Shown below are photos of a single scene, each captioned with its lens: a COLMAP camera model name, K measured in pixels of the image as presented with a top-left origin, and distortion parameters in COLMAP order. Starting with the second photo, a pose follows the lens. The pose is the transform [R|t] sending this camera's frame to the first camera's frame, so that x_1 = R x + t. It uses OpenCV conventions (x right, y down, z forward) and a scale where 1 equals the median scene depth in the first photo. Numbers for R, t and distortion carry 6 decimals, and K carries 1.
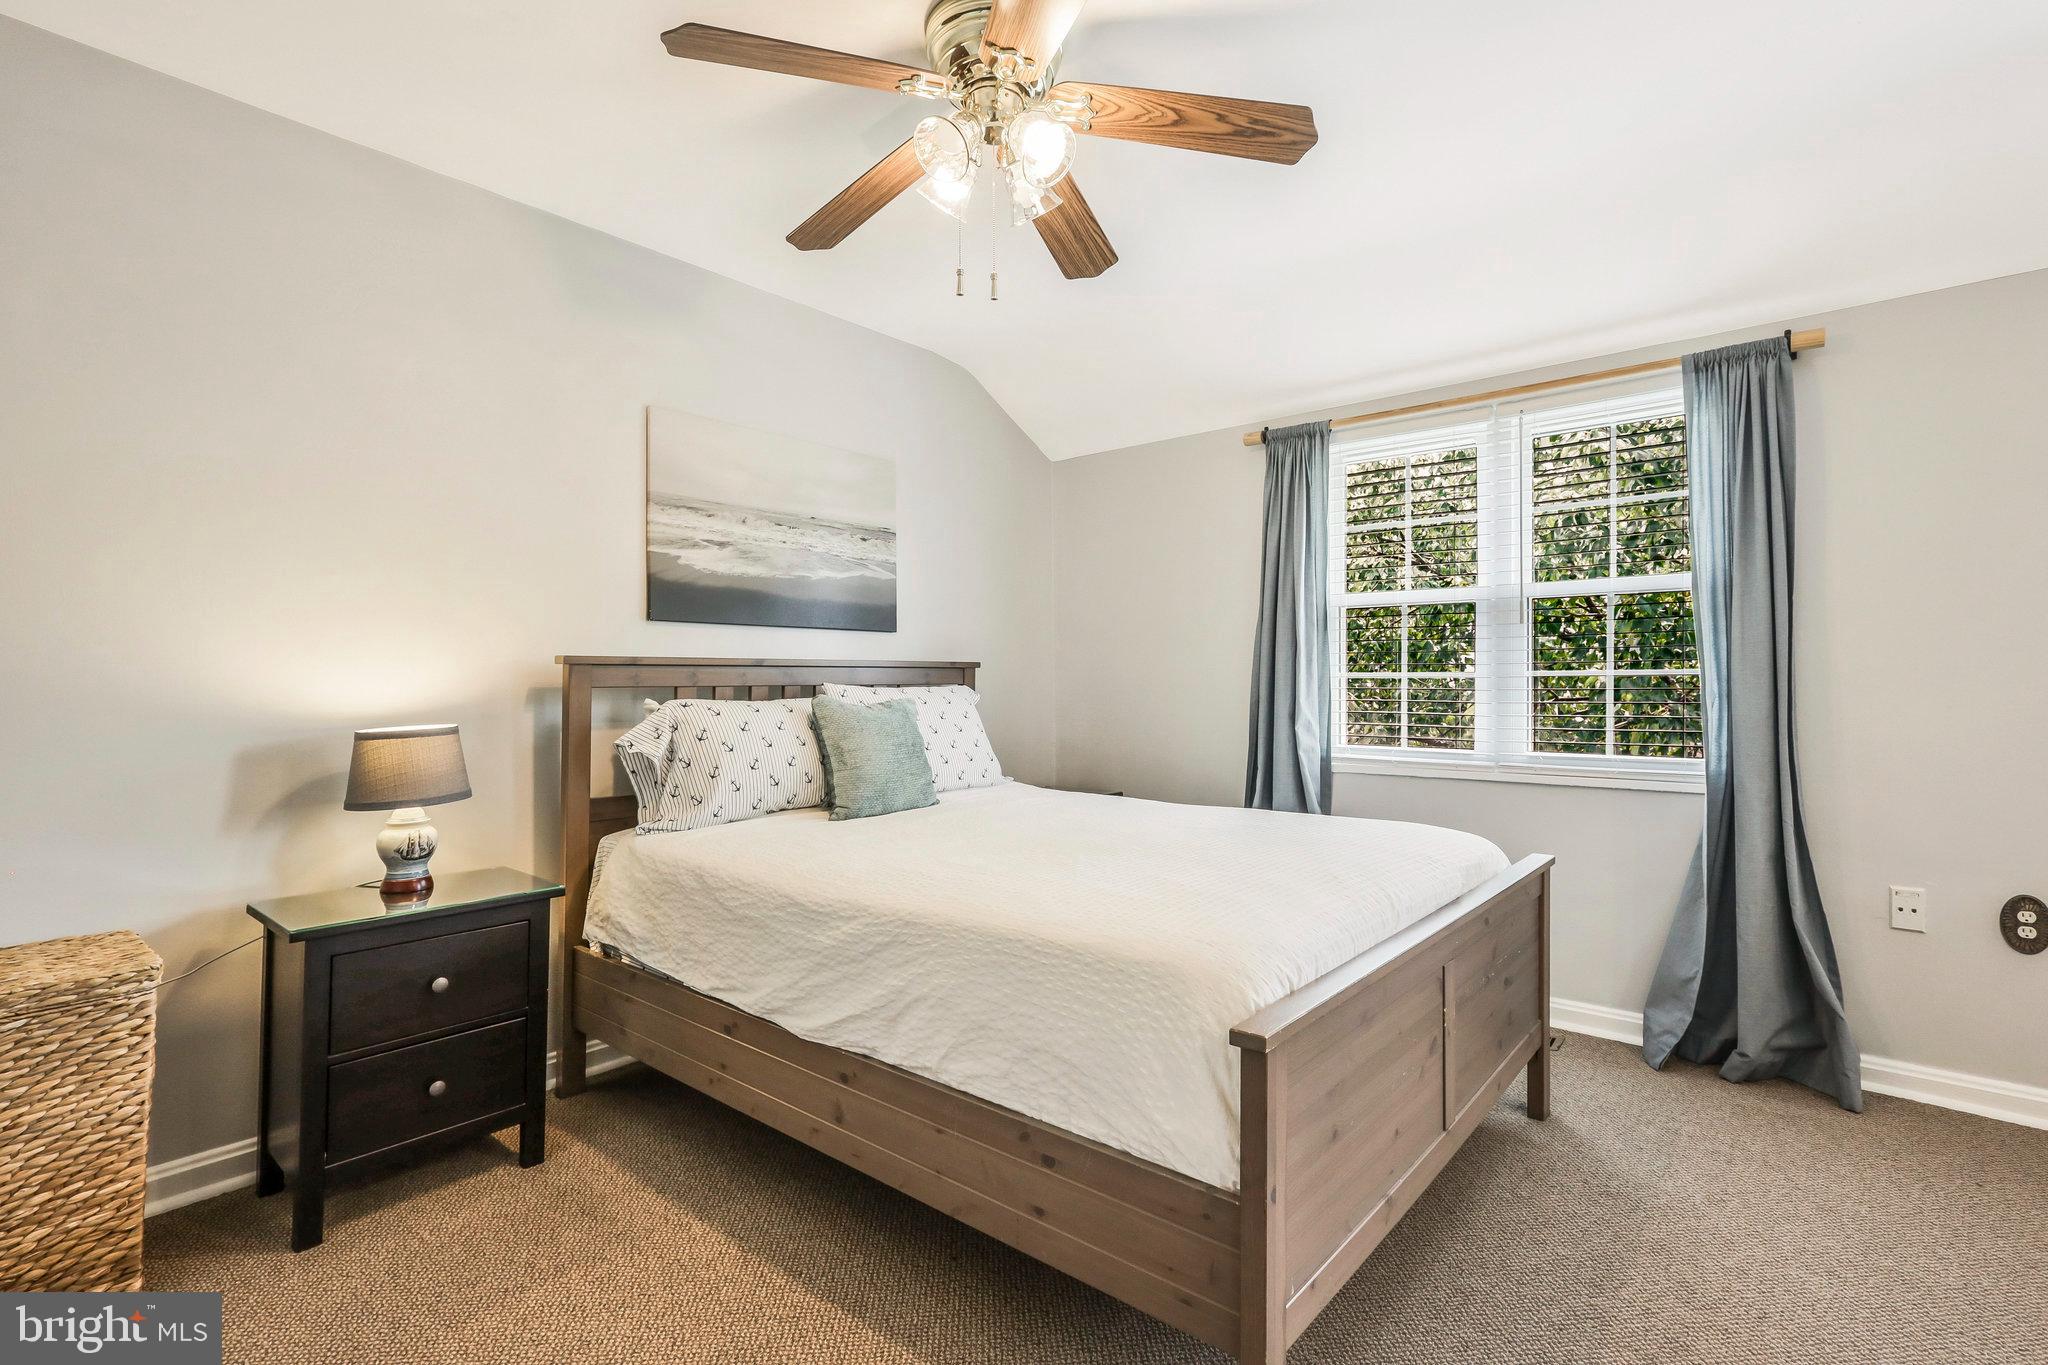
lens RADIAL K [[962.1, 0, 1029.4], [0, 962.1, 666.4], [0, 0, 1]] dist [0.002903, 0.000433]
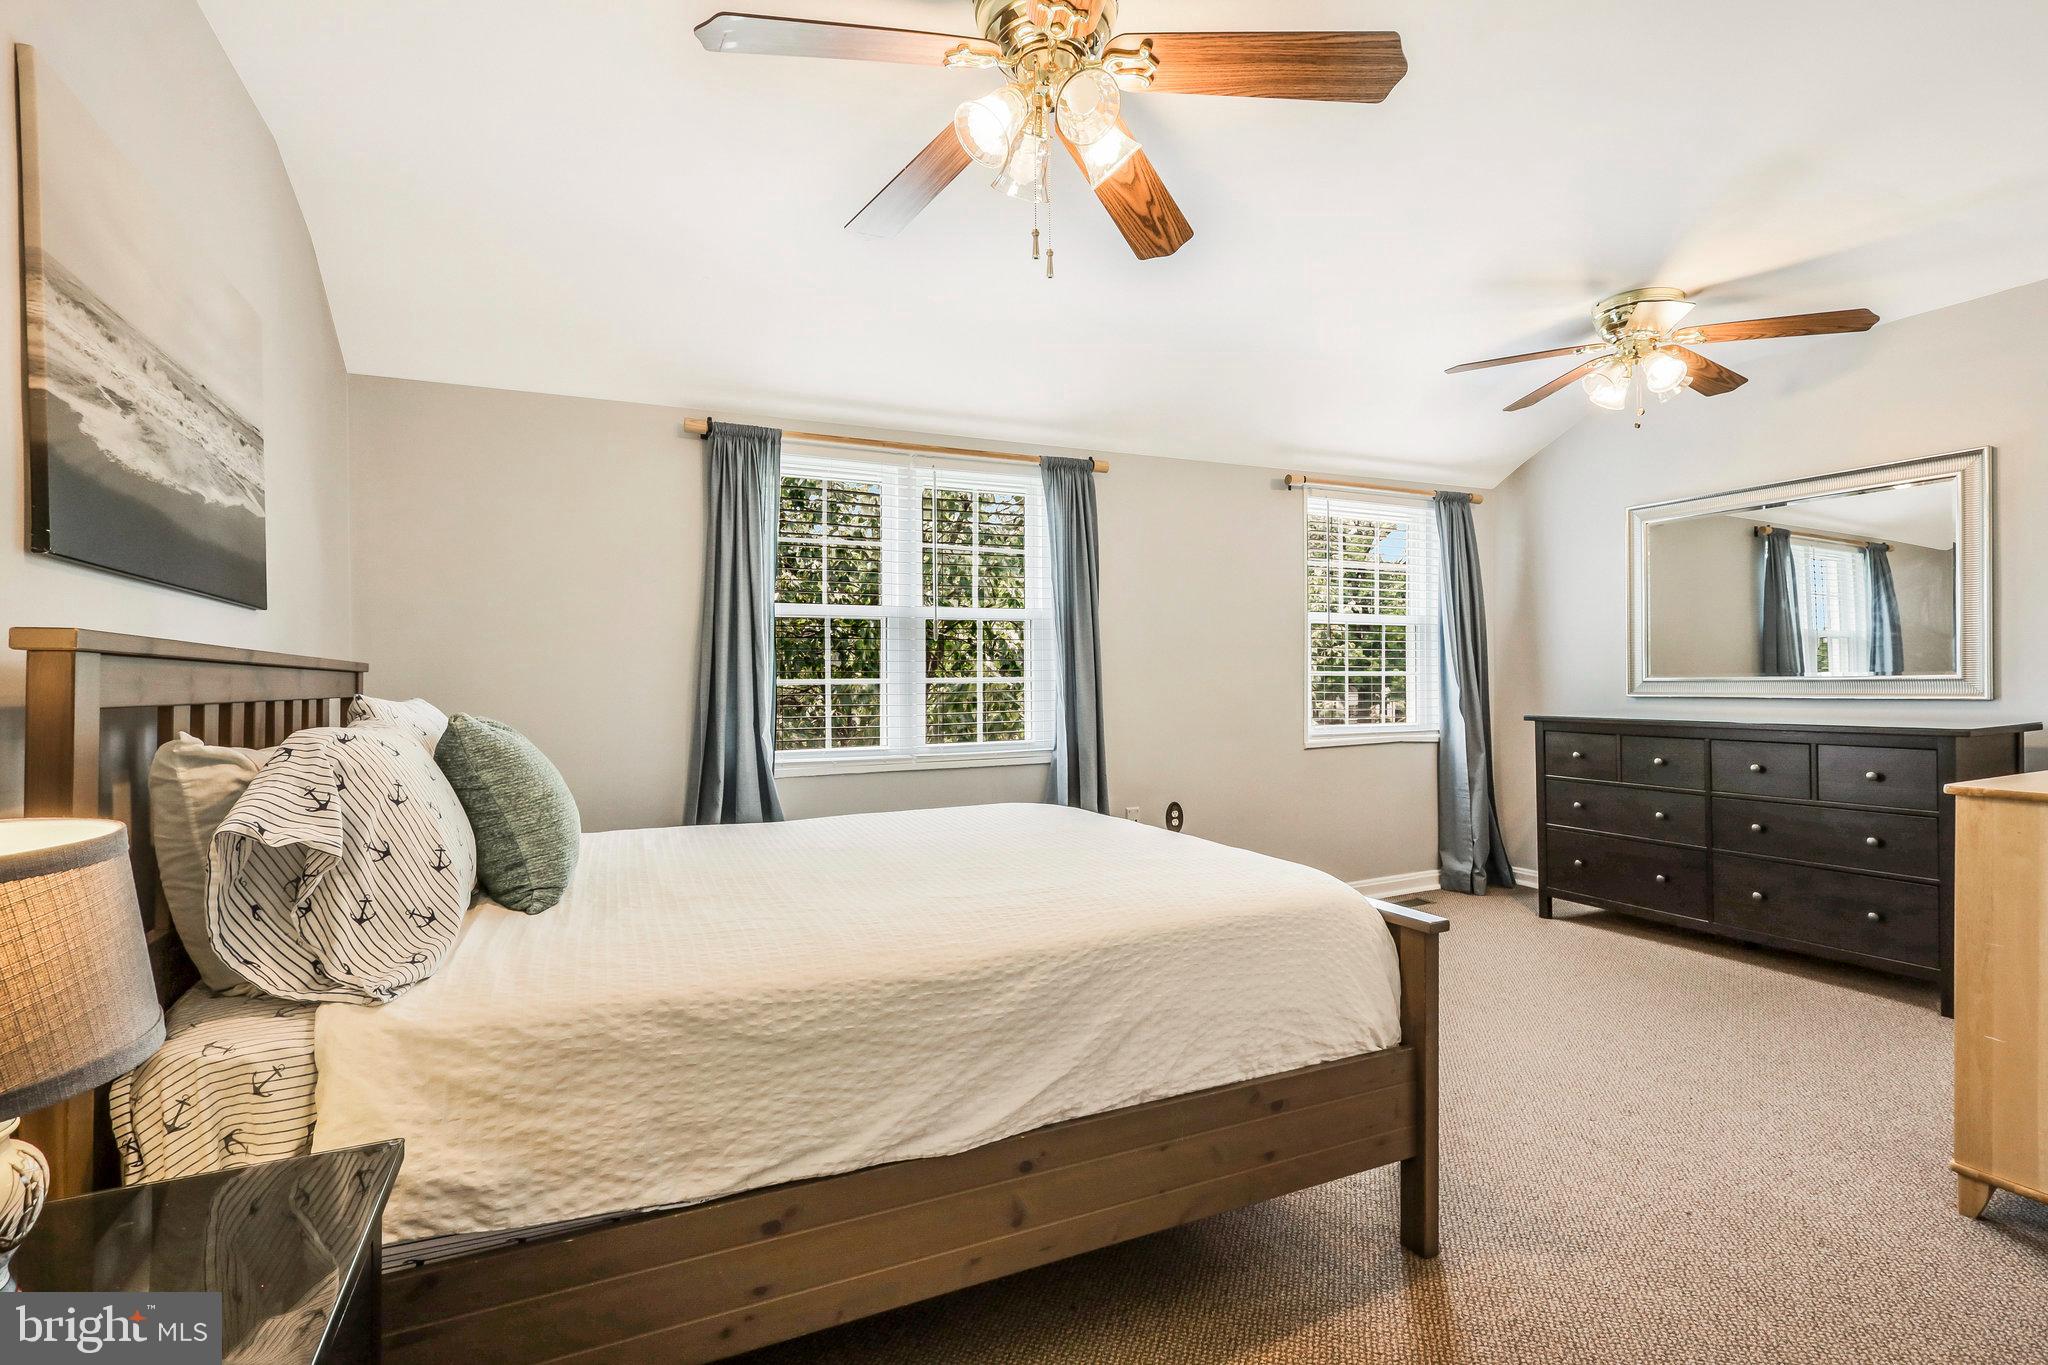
lens RADIAL K [[954.4, 0, 1003.5], [0, 954.4, 691.2], [0, 0, 1]] dist [0.016588, 0.000010]
pose [[0.432224, -0.008527, 0.901726, -0.575351], [-0.004859, 0.999919, 0.011784, 0.006590], [-0.901753, -0.009474, 0.432148, 0.409006]]
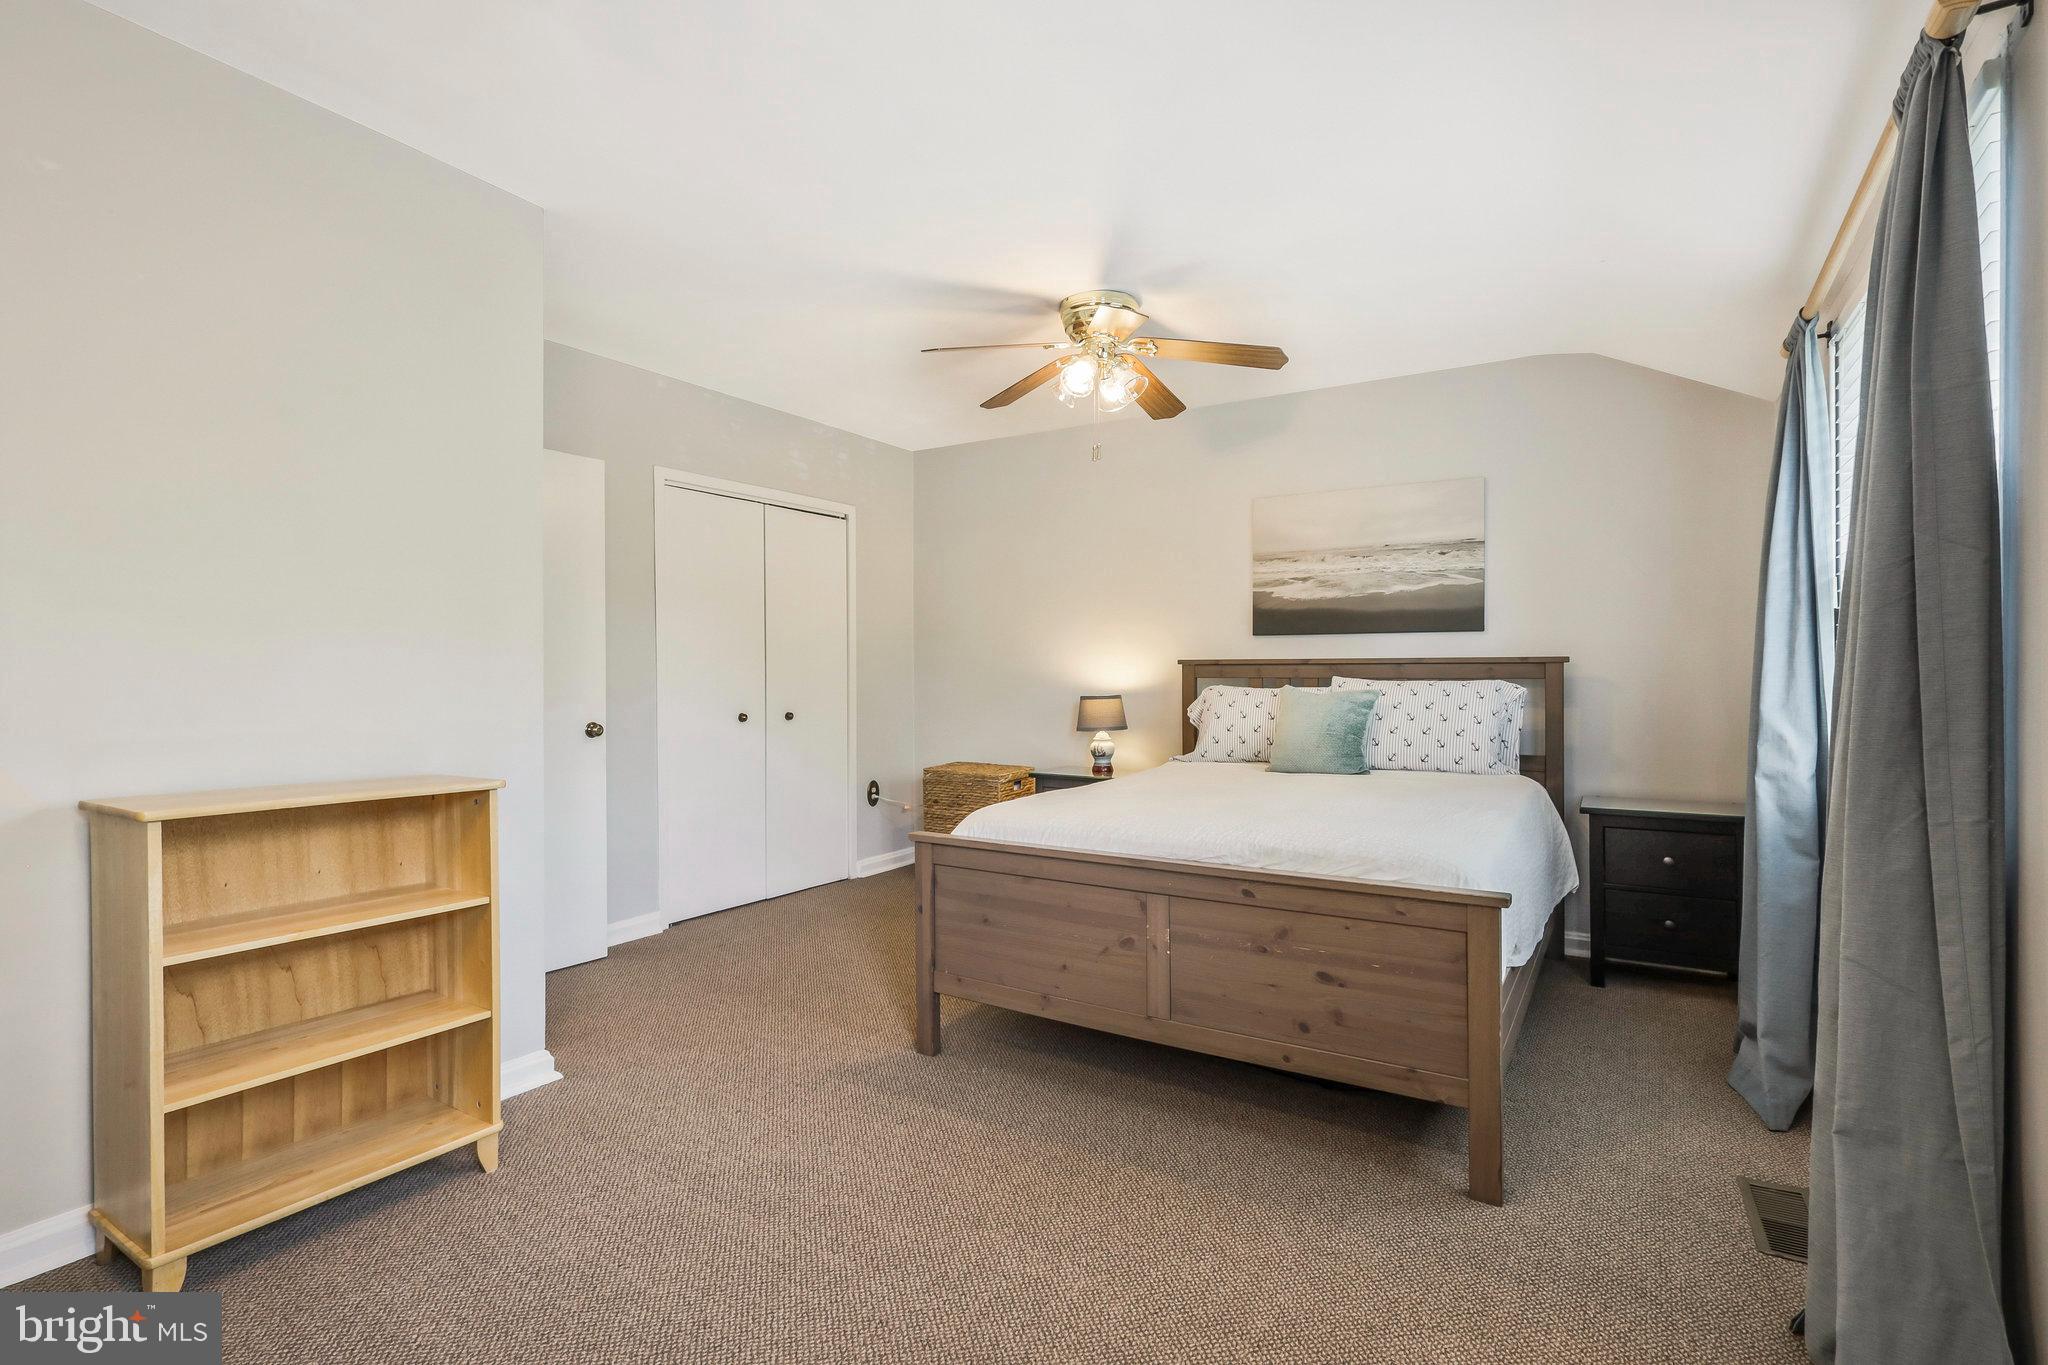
lens RADIAL K [[968.1, 0, 1016.3], [0, 968.1, 675.9], [0, 0, 1]] dist [-0.001467, 0.000088]
pose [[0.128231, -0.003798, -0.991737, 1.078859], [0.005448, 0.999980, -0.003125, 0.020071], [0.991729, -0.005002, 0.128250, 0.394689]]
